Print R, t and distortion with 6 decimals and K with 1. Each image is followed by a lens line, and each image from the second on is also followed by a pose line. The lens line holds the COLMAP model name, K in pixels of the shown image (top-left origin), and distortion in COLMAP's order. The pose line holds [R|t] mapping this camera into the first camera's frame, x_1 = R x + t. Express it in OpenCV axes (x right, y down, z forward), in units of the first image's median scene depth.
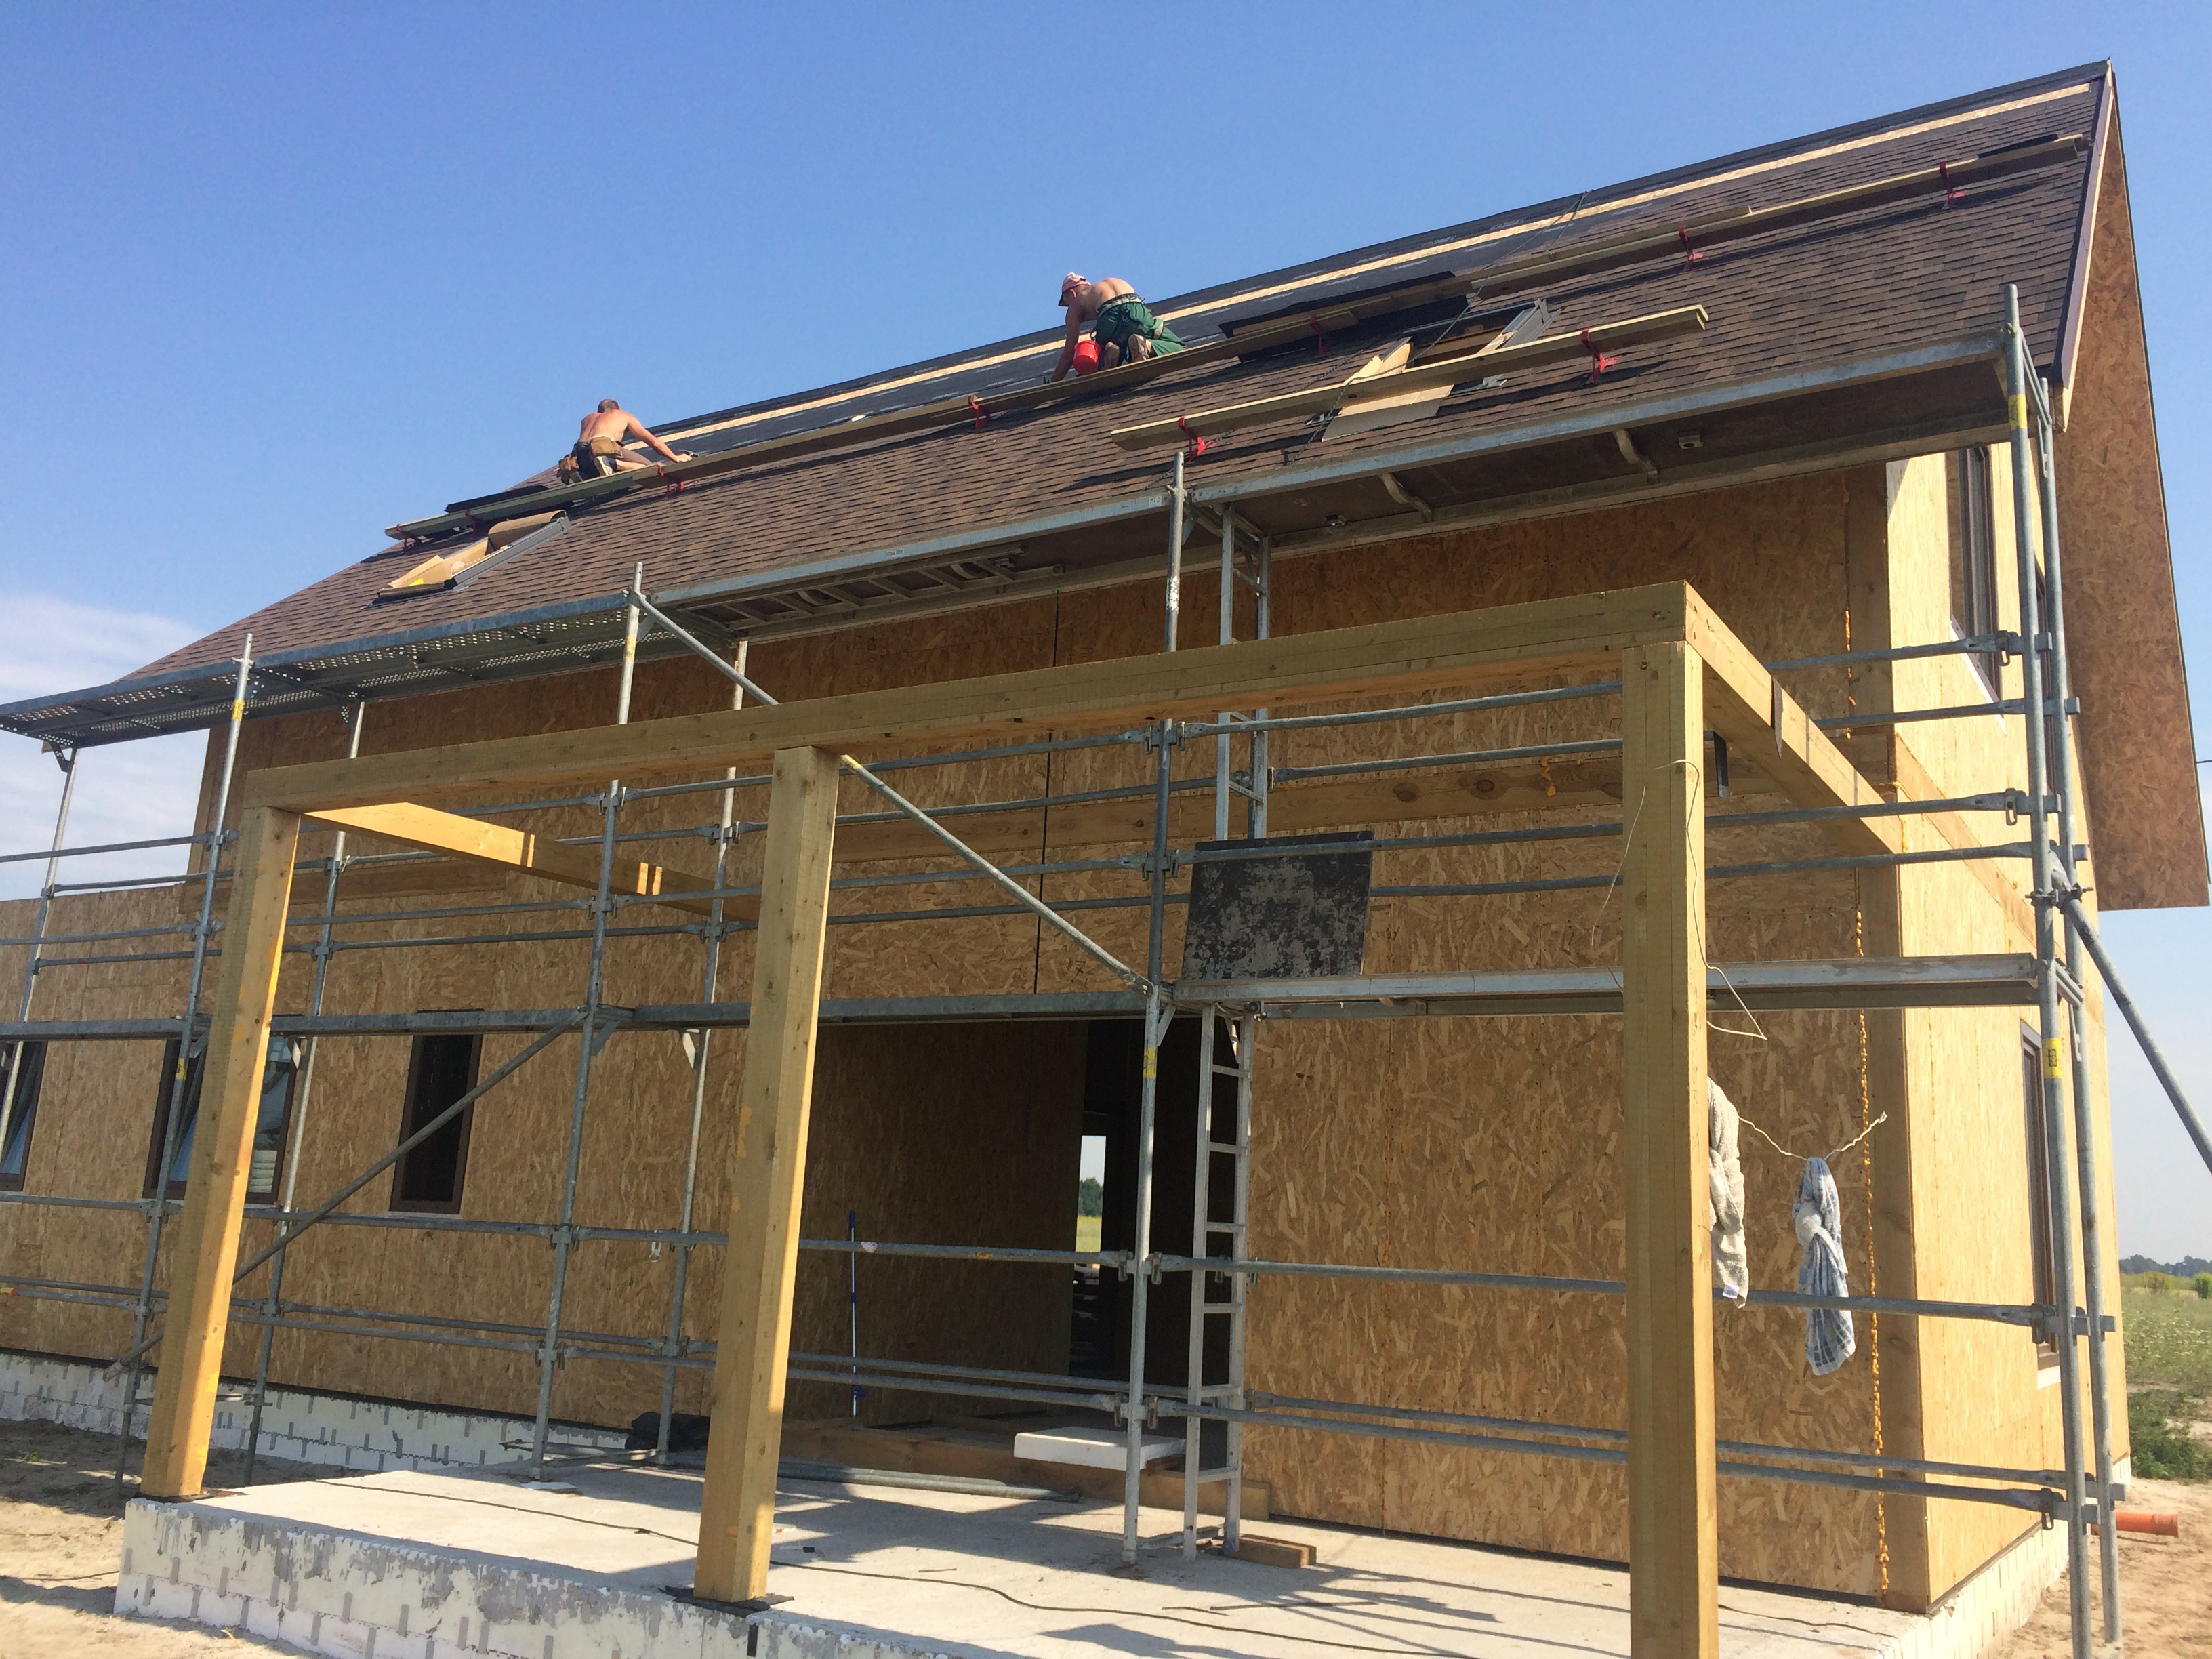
lens RADIAL K [[1848.8, 0, 1101.4], [0, 1848.8, 836.6], [0, 0, 1]] dist [0.058497, -0.083412]
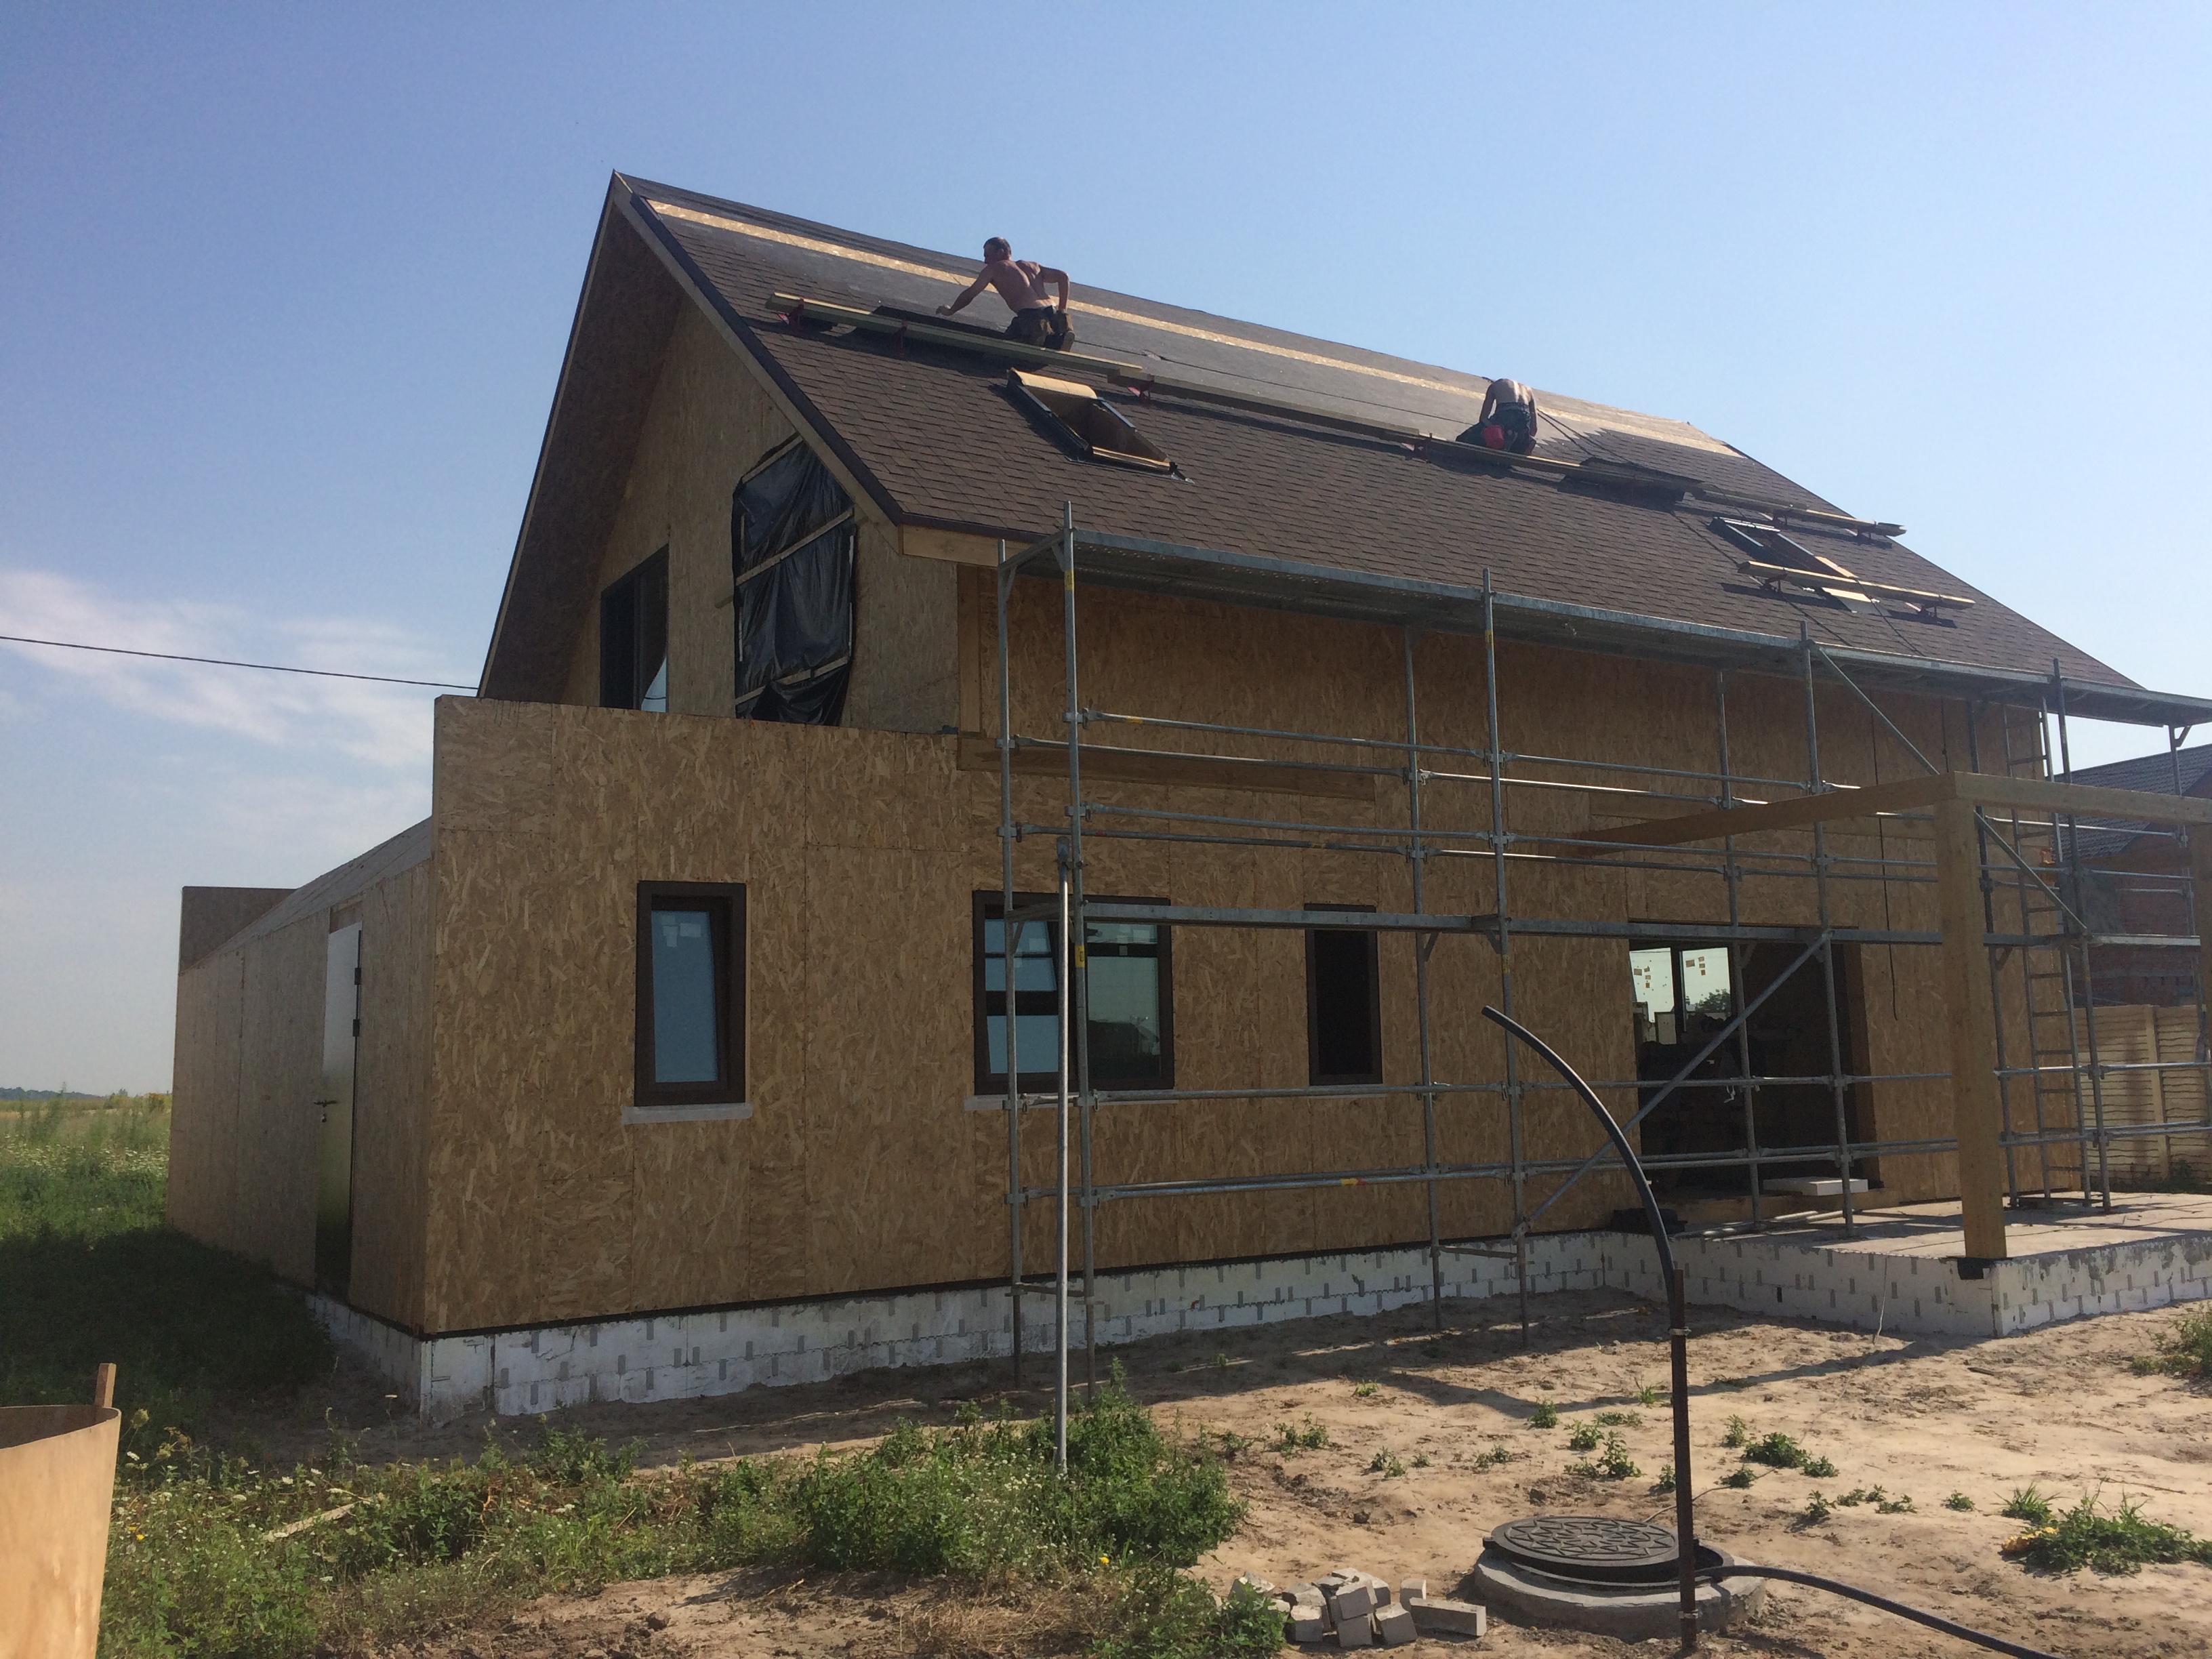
lens RADIAL K [[1848.8, 0, 1101.8], [0, 1848.8, 828.2], [0, 0, 1]] dist [0.058497, -0.083412]
pose [[0.460330, 0.057745, 0.885868, -1.476490], [-0.139238, 0.990228, 0.007805, 0.062374], [-0.876760, -0.126940, 0.463872, 0.650379]]
